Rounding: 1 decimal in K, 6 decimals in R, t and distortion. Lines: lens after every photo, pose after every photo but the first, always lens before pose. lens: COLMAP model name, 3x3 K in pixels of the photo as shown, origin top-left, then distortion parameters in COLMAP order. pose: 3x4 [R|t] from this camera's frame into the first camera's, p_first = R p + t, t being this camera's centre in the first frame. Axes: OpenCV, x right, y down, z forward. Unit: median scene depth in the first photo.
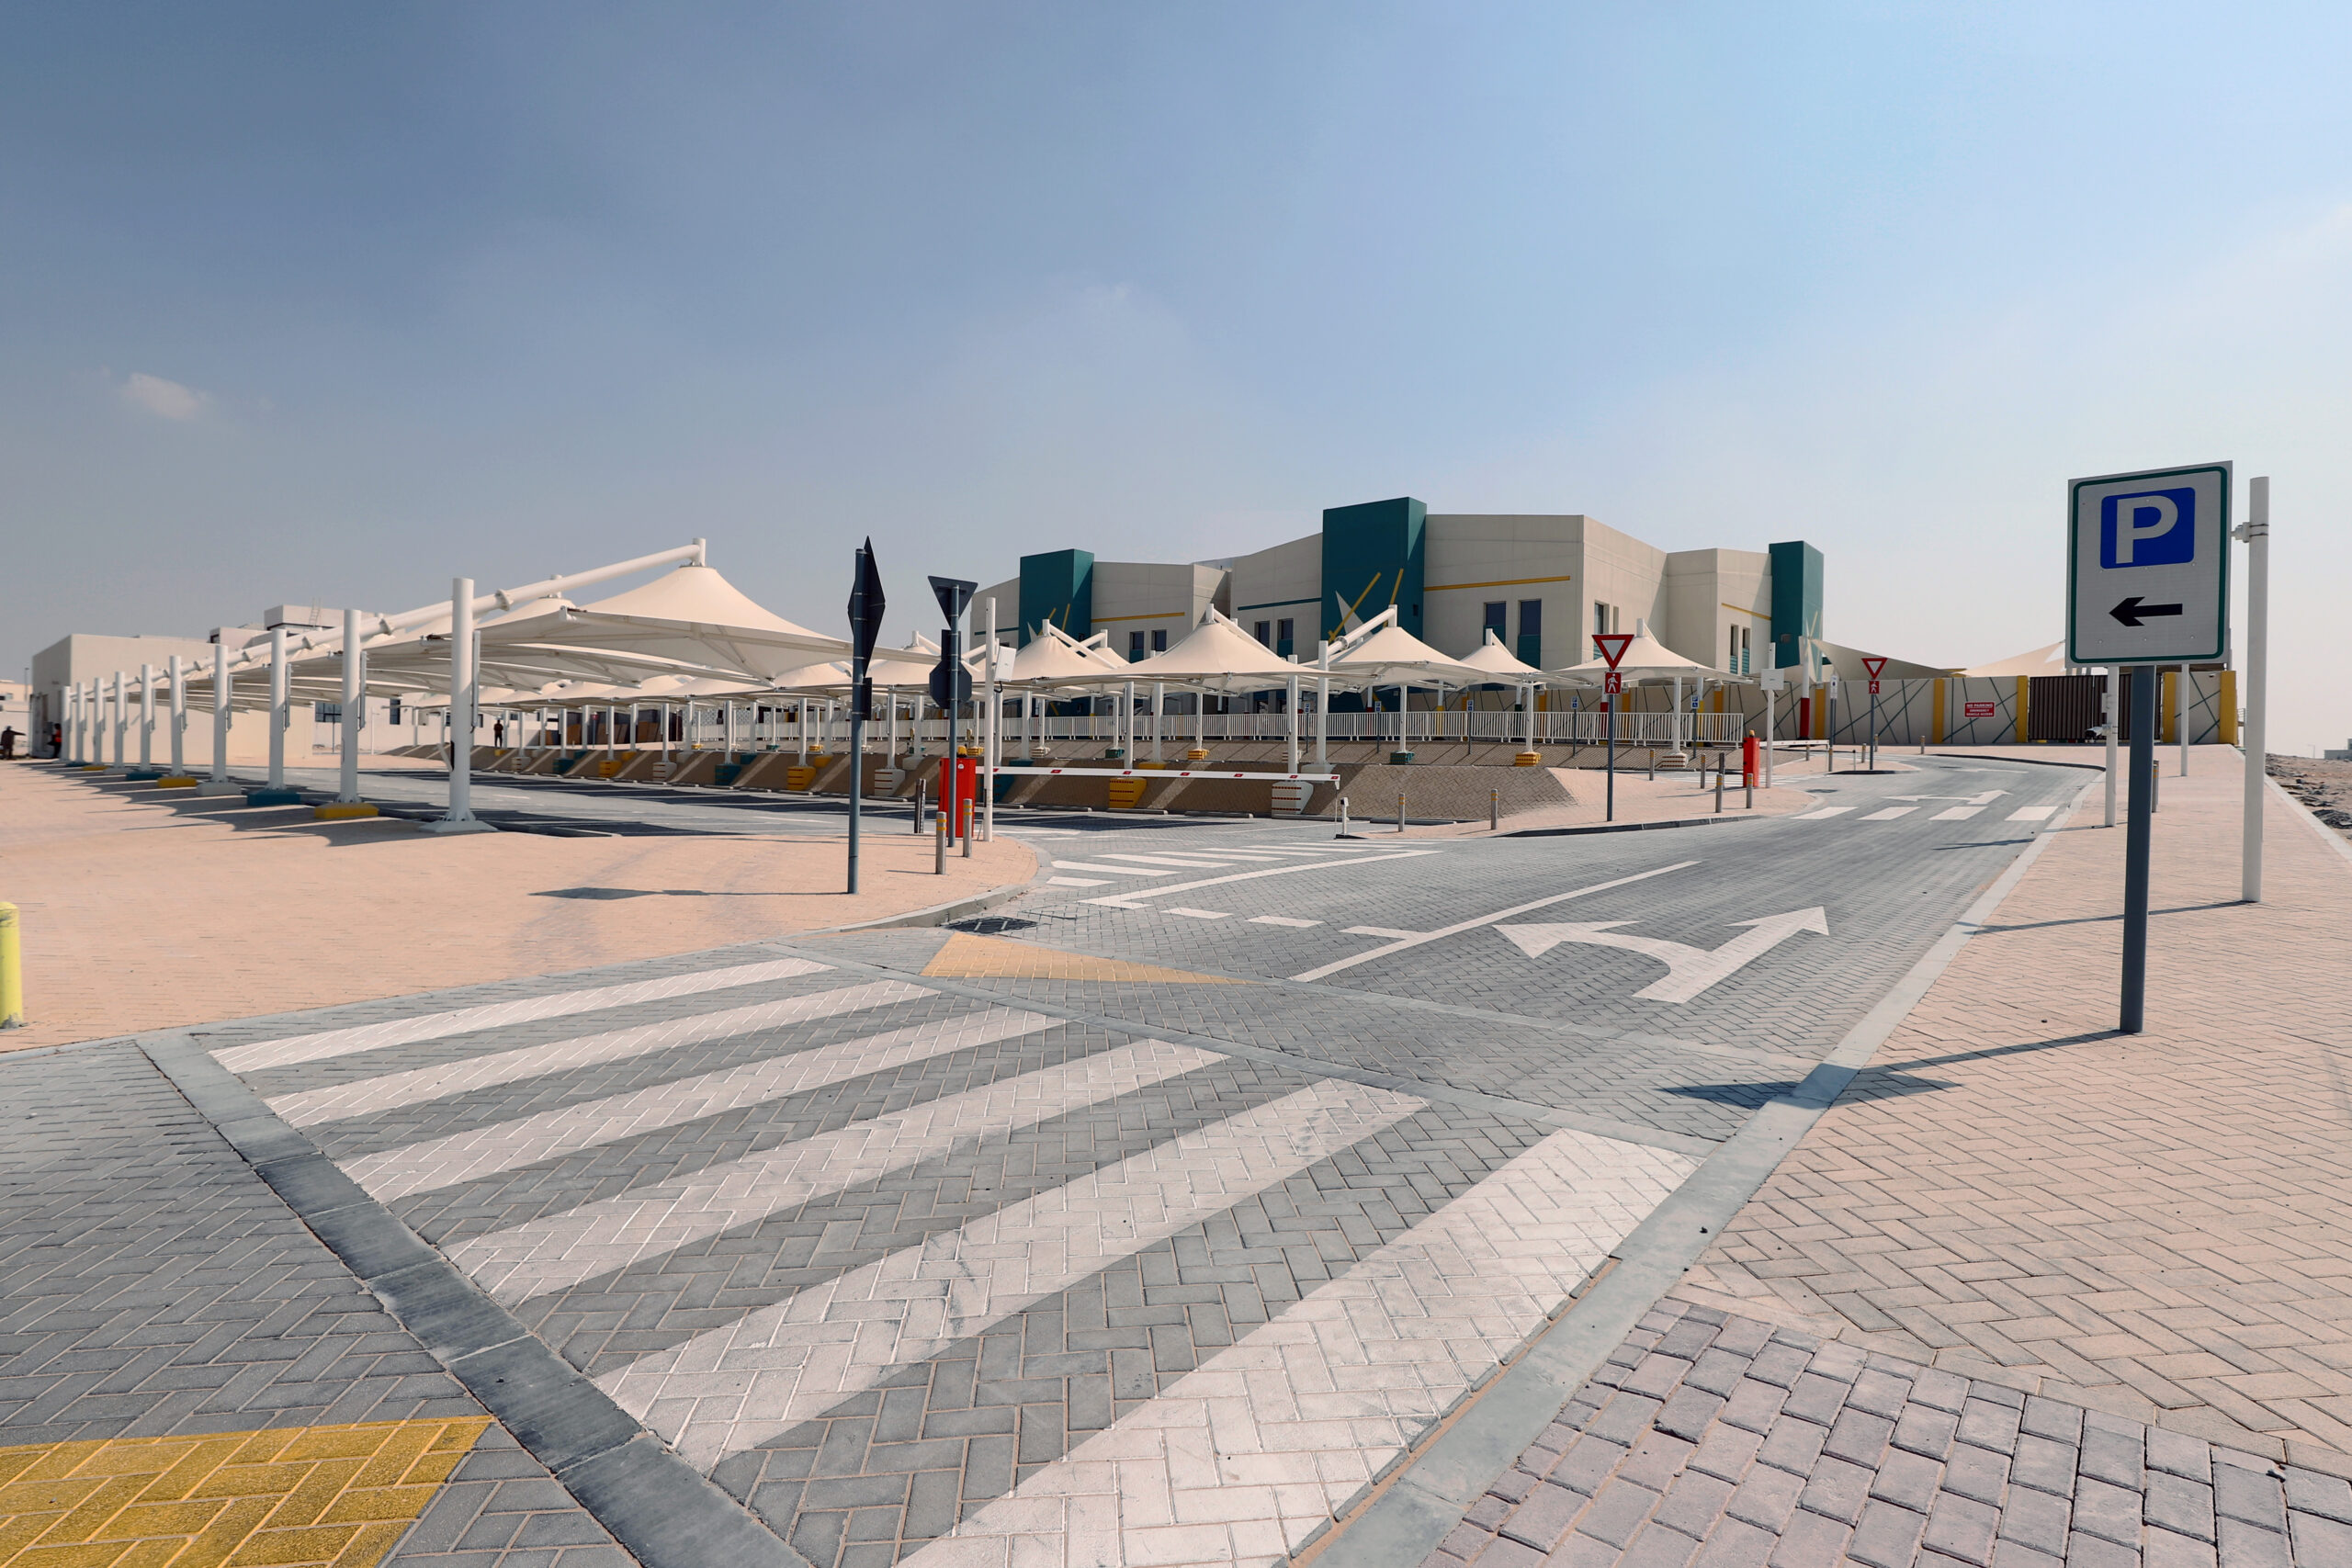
lens RADIAL K [[1106.1, 0, 1219.5], [0, 1106.1, 785.5], [0, 0, 1]] dist [-0.031365, -0.003698]
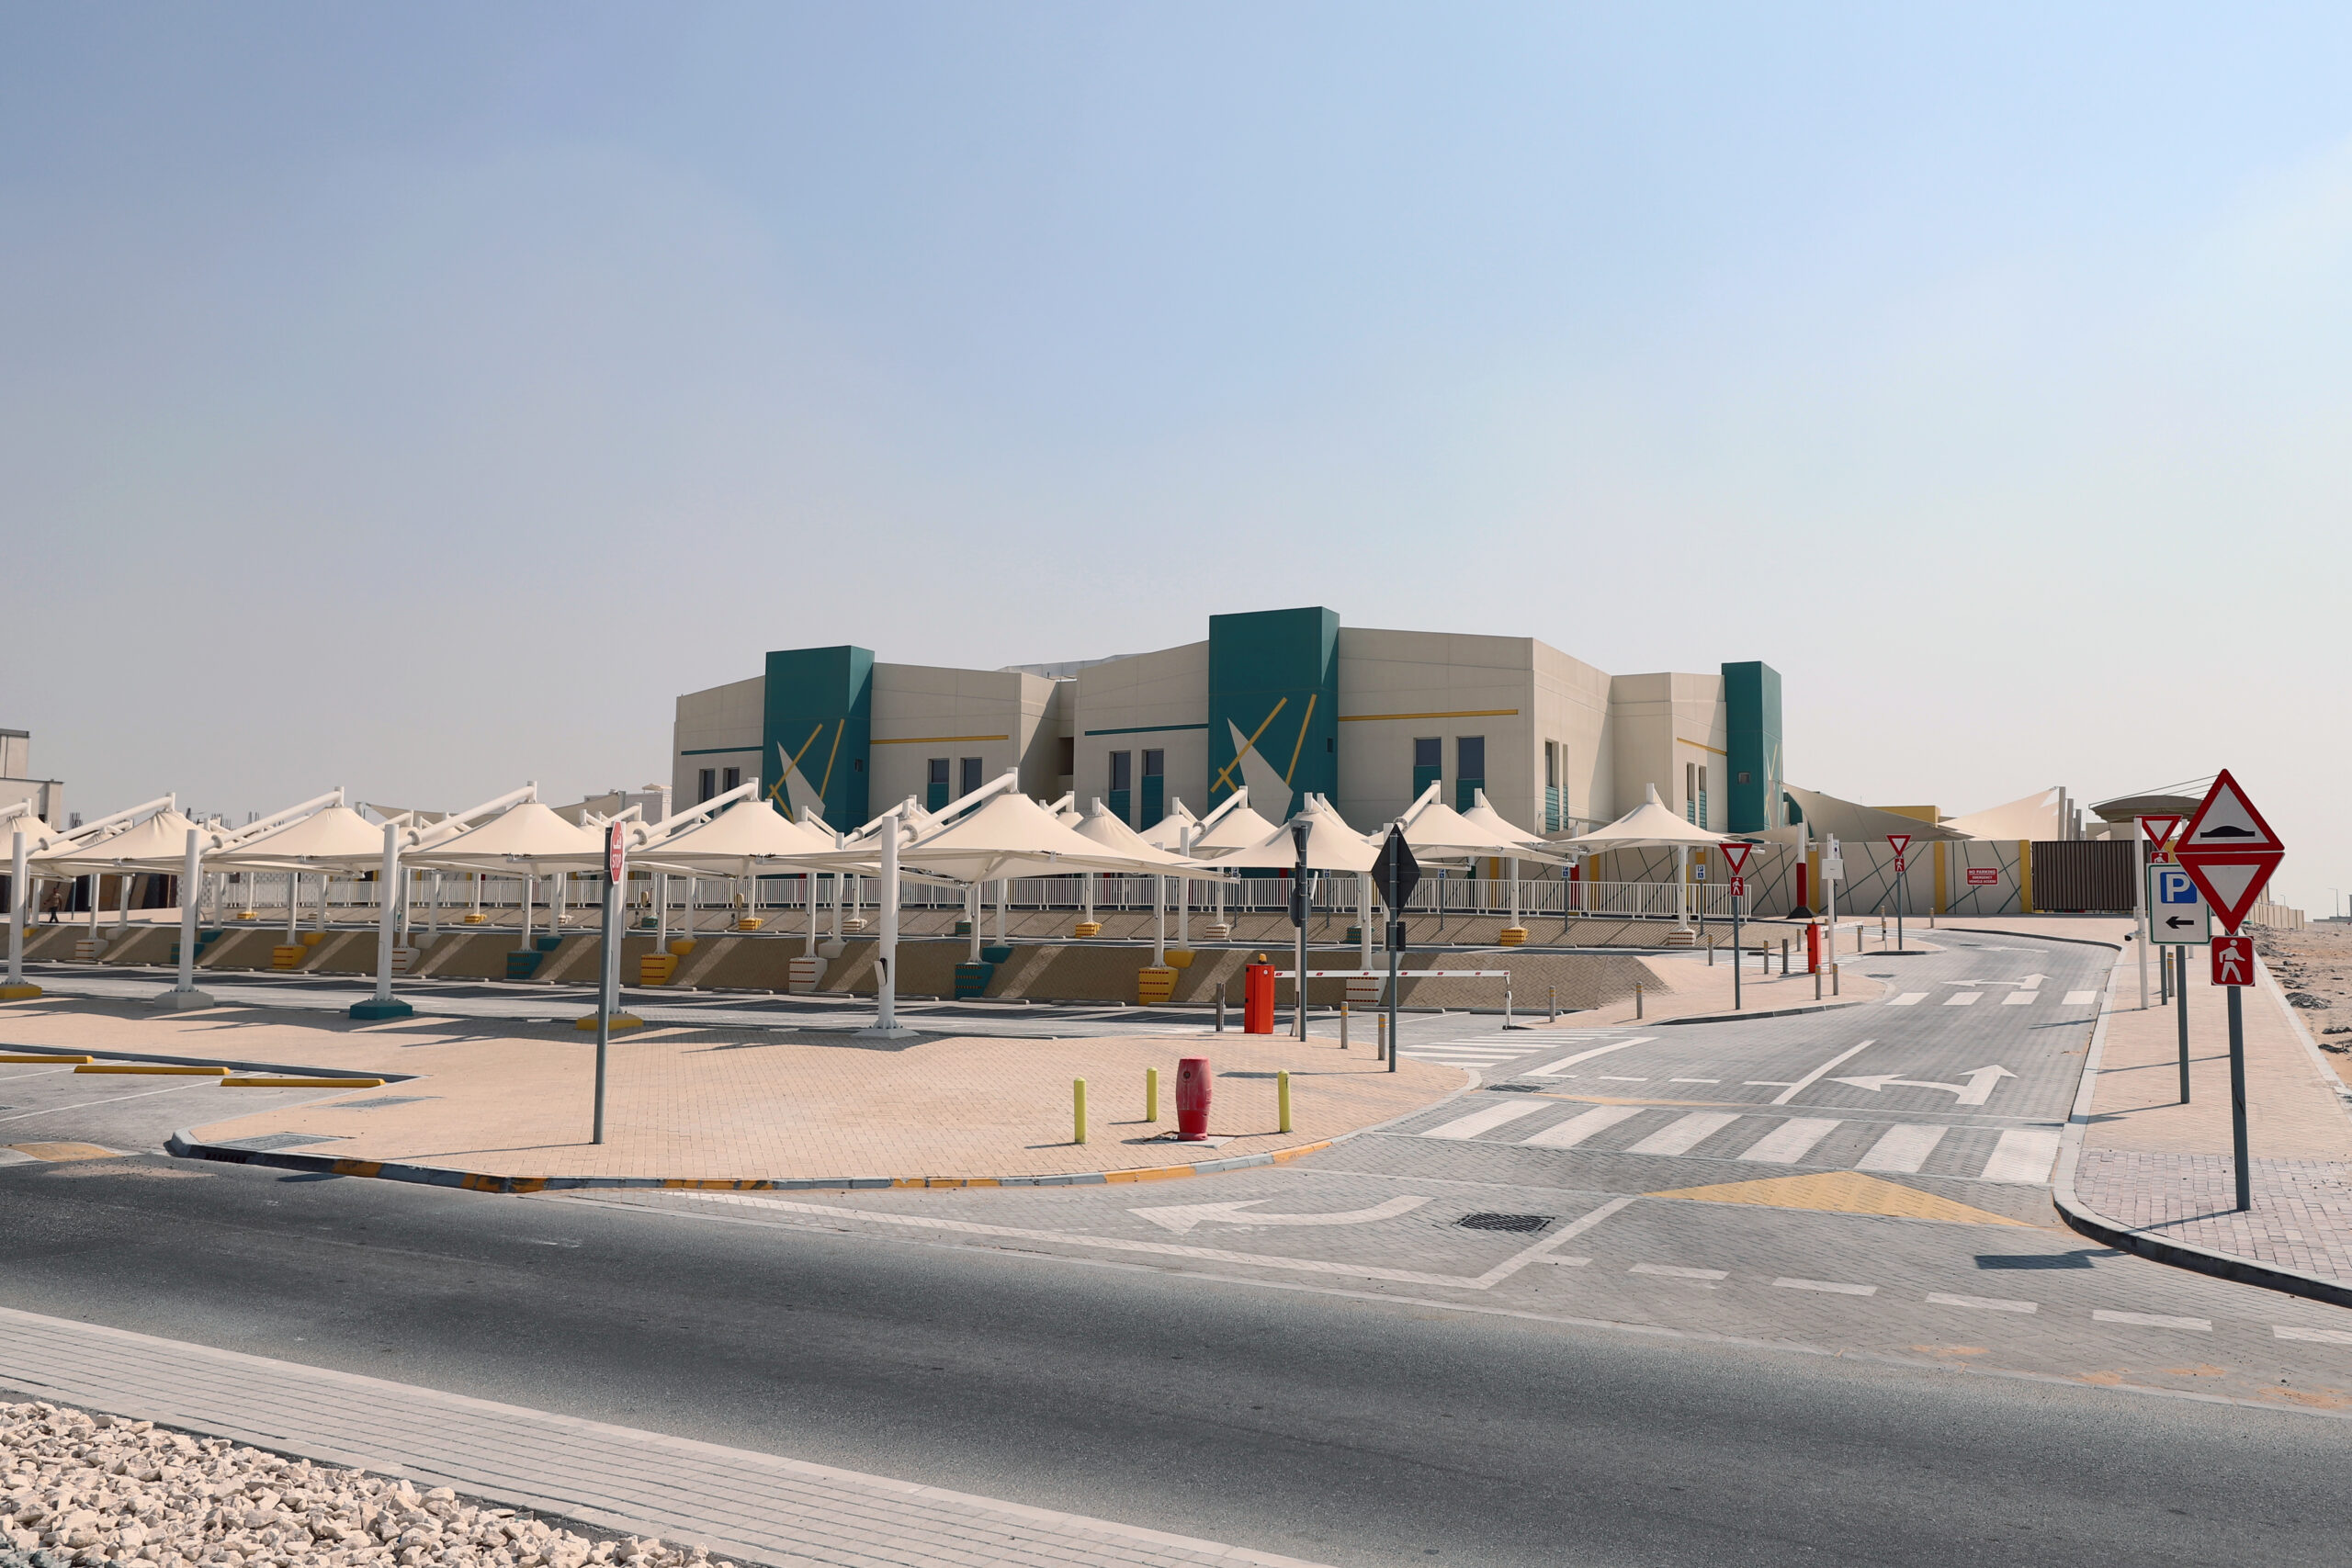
lens RADIAL K [[1761.1, 0, 1184.6], [0, 1761.1, 795.2], [0, 0, 1]] dist [0.005675, -0.010106]
pose [[0.976639, 0.007815, 0.214743, -0.211447], [0.011145, 0.996151, -0.086943, -0.012776], [-0.214596, 0.087305, 0.972793, -0.232800]]
